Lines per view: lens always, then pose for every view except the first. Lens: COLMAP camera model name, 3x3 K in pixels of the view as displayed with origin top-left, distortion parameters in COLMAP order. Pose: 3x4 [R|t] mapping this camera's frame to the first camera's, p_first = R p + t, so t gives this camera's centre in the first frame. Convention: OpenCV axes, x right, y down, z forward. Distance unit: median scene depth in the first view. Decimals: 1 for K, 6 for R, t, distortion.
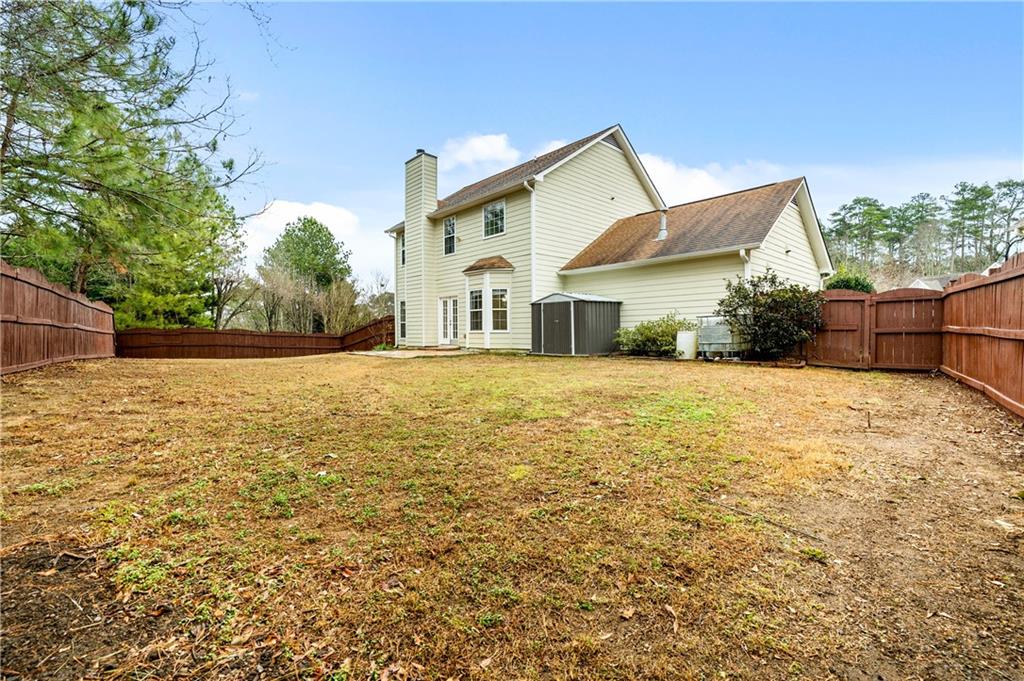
lens RADIAL K [[442.4, 0, 512.0], [0, 442.4, 340.5], [0, 0, 1]] dist [0.001487, 0.000178]
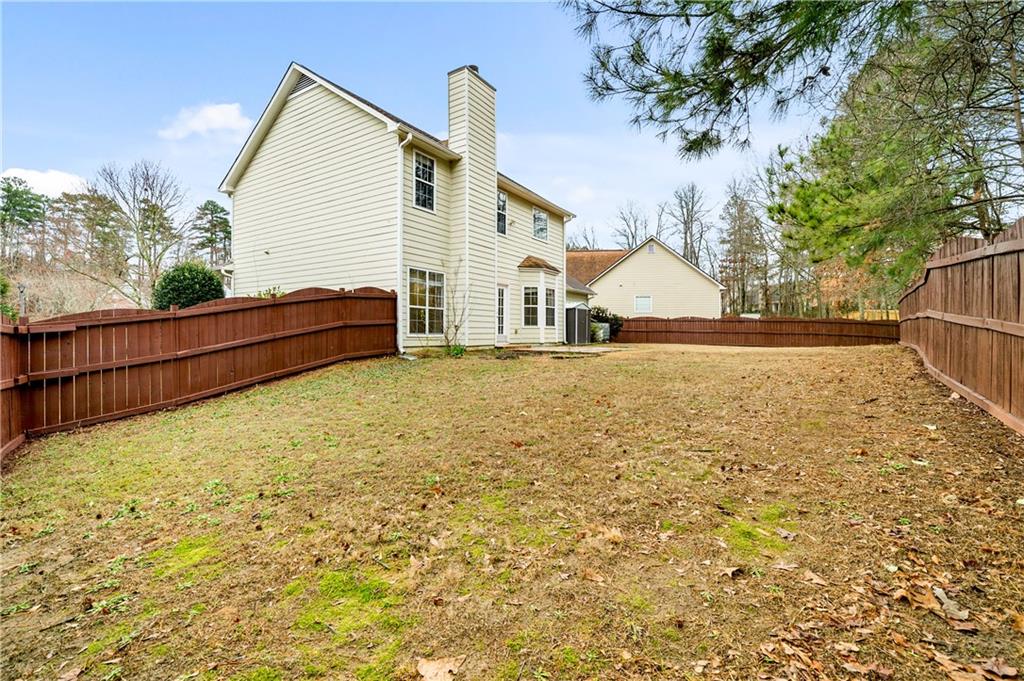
lens RADIAL K [[442.4, 0, 512.0], [0, 442.4, 340.5], [0, 0, 1]] dist [0.001487, 0.000178]
pose [[-0.343196, -0.027373, 0.938865, -1.019831], [0.008673, 0.999440, 0.032309, -0.021689], [-0.939224, 0.019231, -0.342766, 1.379979]]
